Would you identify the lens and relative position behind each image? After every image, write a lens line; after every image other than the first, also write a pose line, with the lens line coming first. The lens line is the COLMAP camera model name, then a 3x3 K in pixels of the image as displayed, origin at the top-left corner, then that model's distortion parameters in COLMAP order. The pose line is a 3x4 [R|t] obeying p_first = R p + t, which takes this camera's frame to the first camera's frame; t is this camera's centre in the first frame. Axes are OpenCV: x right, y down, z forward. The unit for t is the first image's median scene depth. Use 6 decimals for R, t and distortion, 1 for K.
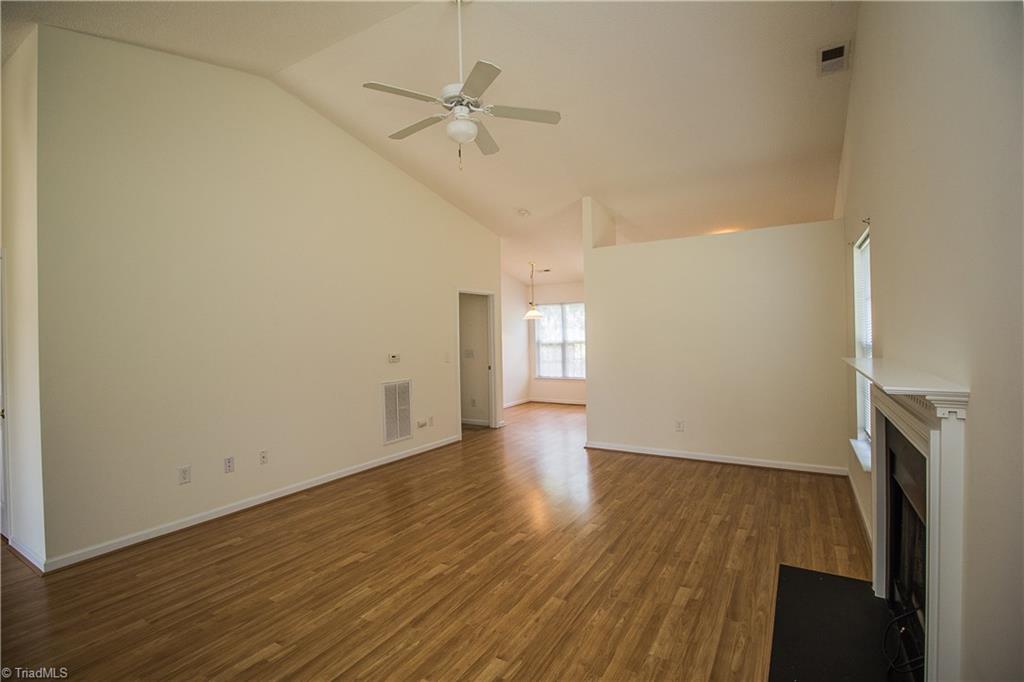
lens RADIAL K [[471.9, 0, 509.7], [0, 471.9, 336.9], [0, 0, 1]] dist [-0.004097, -0.009855]
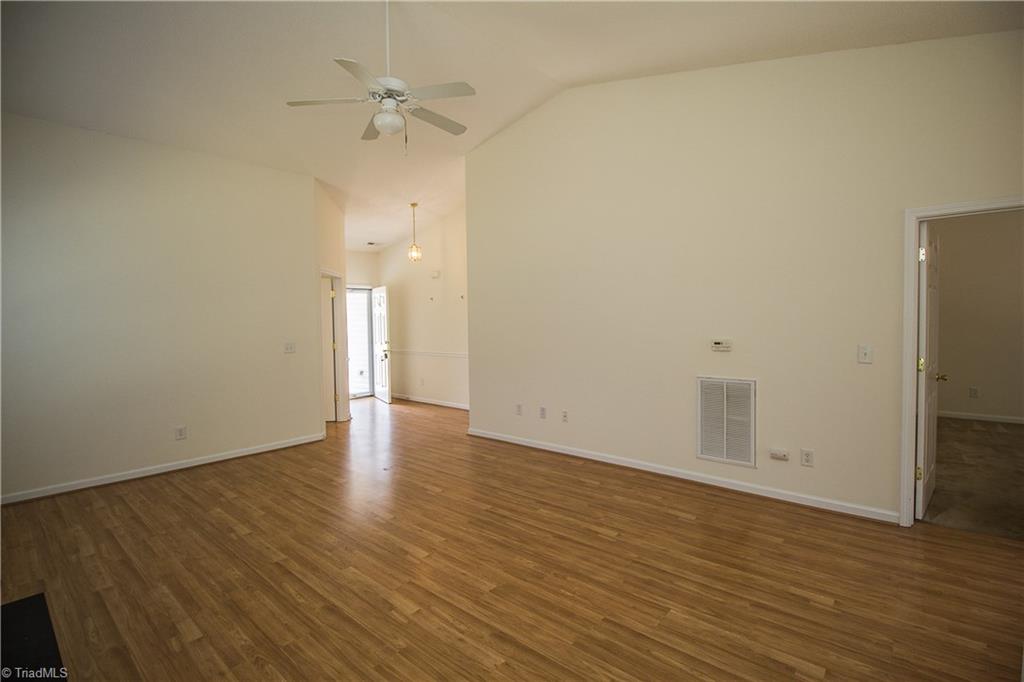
lens RADIAL K [[471.9, 0, 518.5], [0, 471.9, 338.5], [0, 0, 1]] dist [-0.004097, -0.009855]
pose [[-0.153941, 0.065501, -0.985907, 0.891186], [0.016026, 0.997835, 0.063791, -0.028794], [0.987950, -0.005980, -0.154657, 1.420864]]
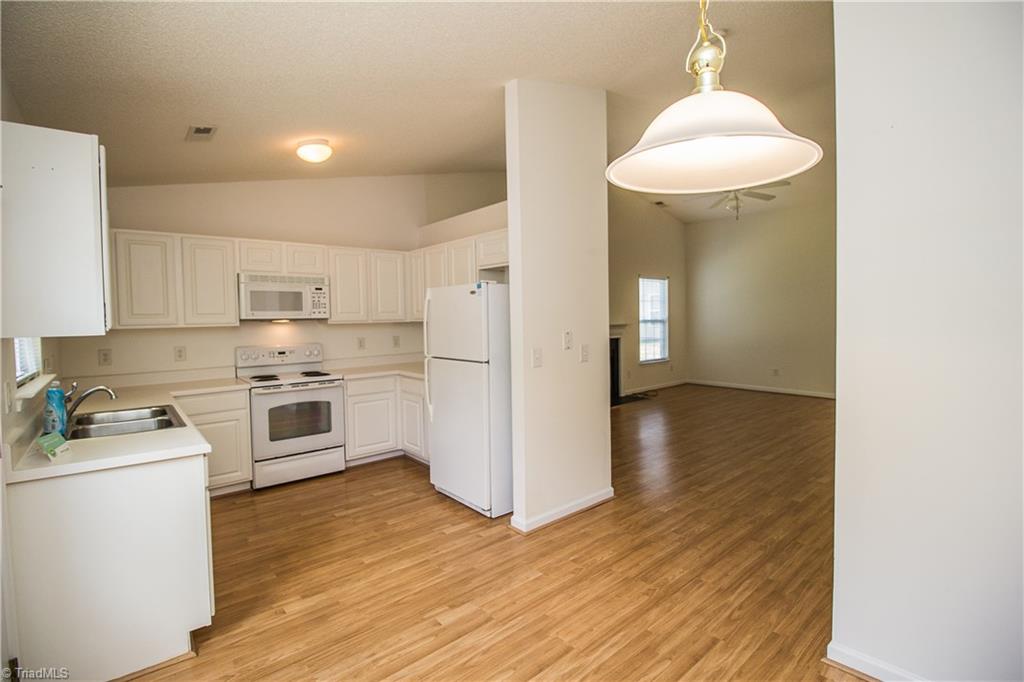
lens RADIAL K [[471.9, 0, 512.6], [0, 471.9, 335.2], [0, 0, 1]] dist [-0.004097, -0.009855]
pose [[-0.947326, 0.026179, 0.319198, 0.155272], [0.039432, 0.998605, 0.035126, -0.009071], [-0.317834, 0.045863, -0.947037, 3.089325]]
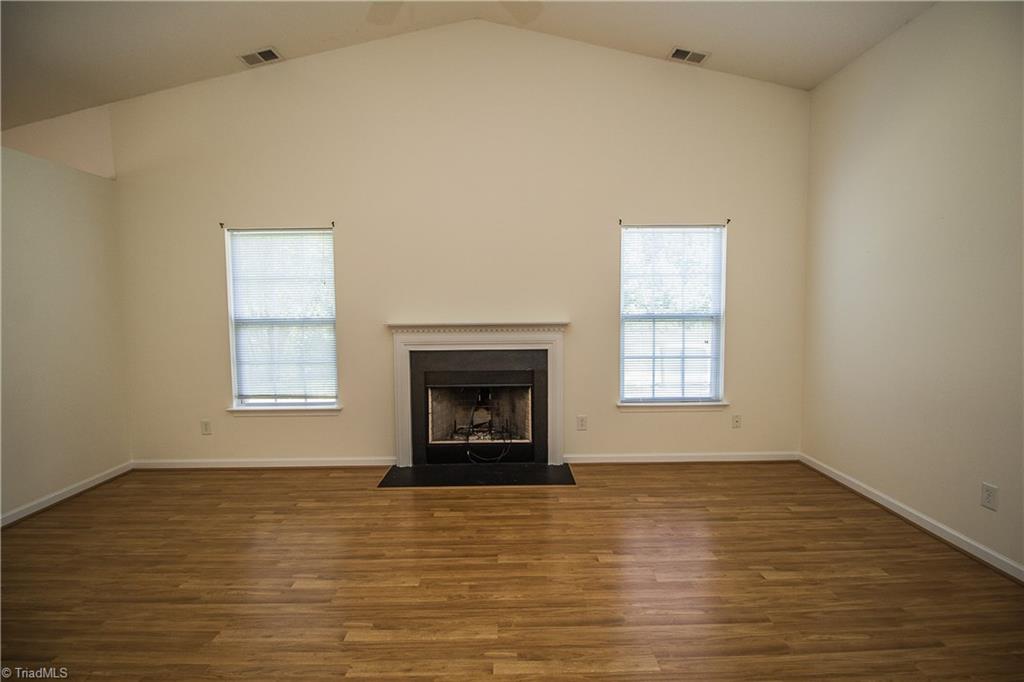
lens RADIAL K [[471.9, 0, 511.5], [0, 471.9, 338.7], [0, 0, 1]] dist [-0.004097, -0.009855]
pose [[-0.530438, -0.037361, 0.846900, -0.627970], [0.024154, 0.997957, 0.059153, 0.011229], [-0.847379, 0.051833, -0.528452, 1.222479]]
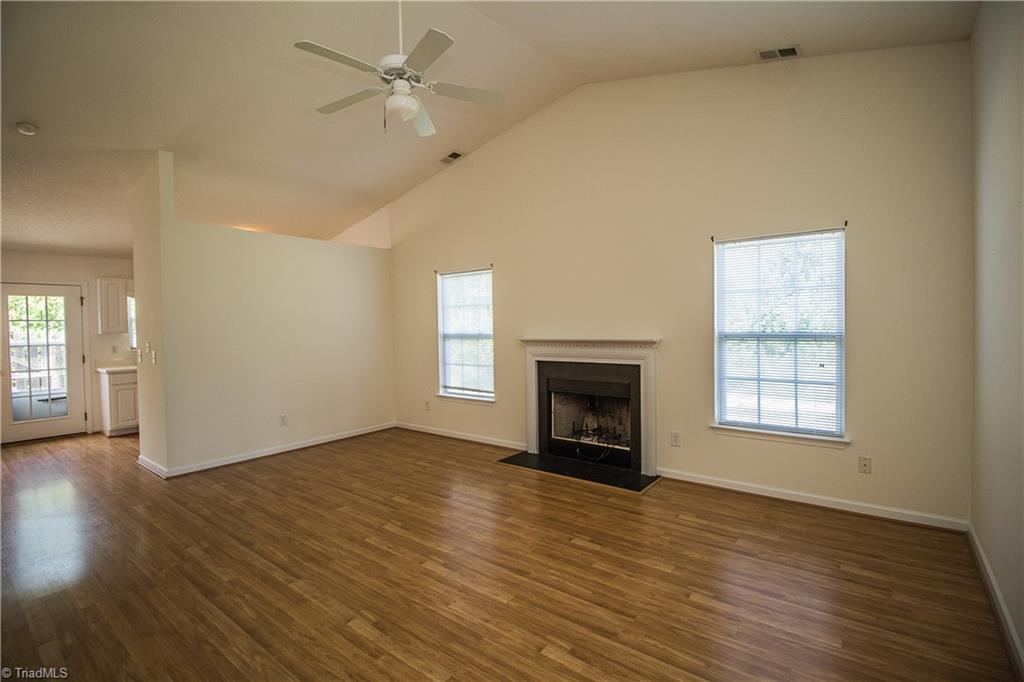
lens RADIAL K [[471.9, 0, 514.0], [0, 471.9, 340.2], [0, 0, 1]] dist [-0.004097, -0.009855]
pose [[0.113794, -0.015901, 0.993377, -1.007320], [0.019439, 0.999716, 0.013776, 0.020436], [-0.993314, 0.017743, 0.114071, 0.667938]]
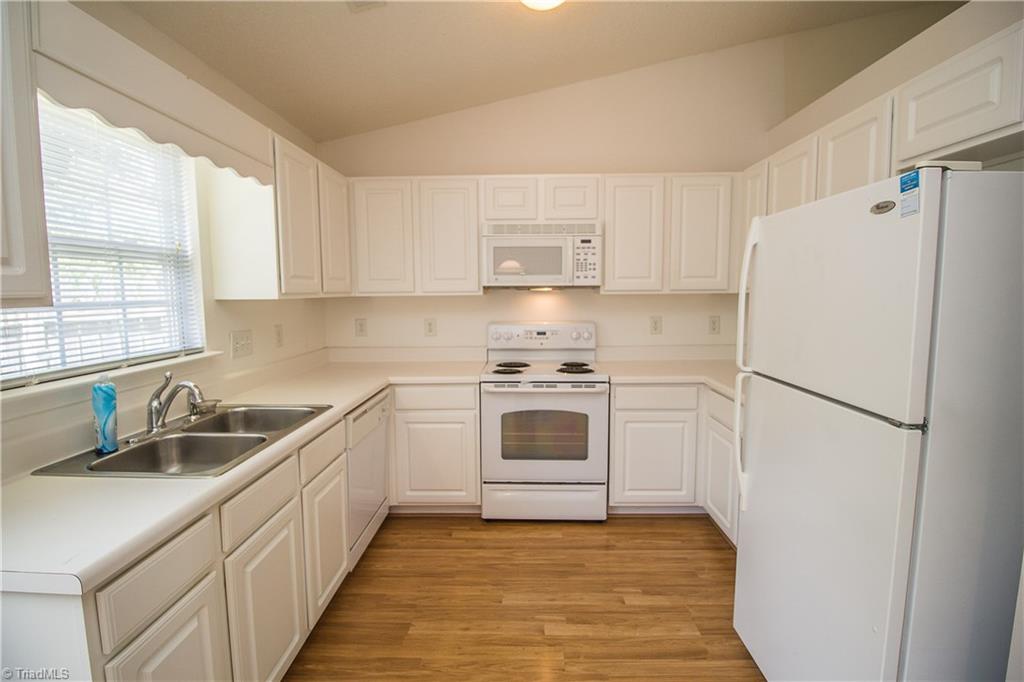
lens RADIAL K [[471.9, 0, 514.9], [0, 471.9, 335.3], [0, 0, 1]] dist [-0.004097, -0.009855]
pose [[-0.499395, -0.056080, 0.864557, 0.409415], [0.020882, 0.996834, 0.076722, -0.009440], [-0.866123, 0.056369, -0.496643, 2.516373]]
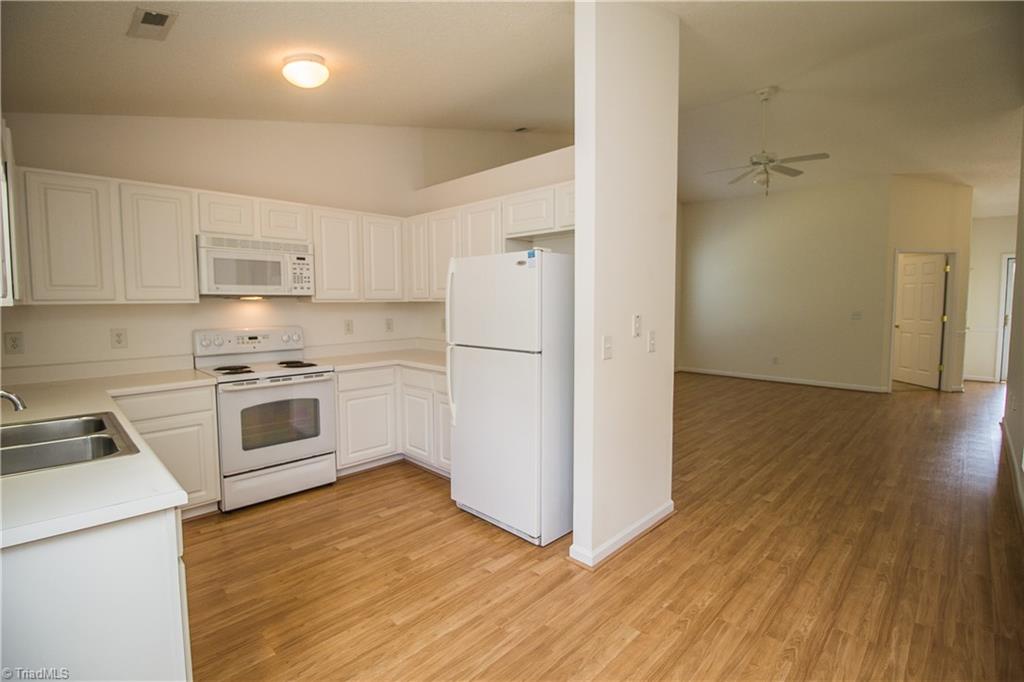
lens RADIAL K [[471.9, 0, 513.0], [0, 471.9, 335.9], [0, 0, 1]] dist [-0.004097, -0.009855]
pose [[-0.973291, 0.008366, 0.229421, 0.403287], [0.025679, 0.997032, 0.072584, -0.004380], [-0.228133, 0.076537, -0.970617, 2.924574]]
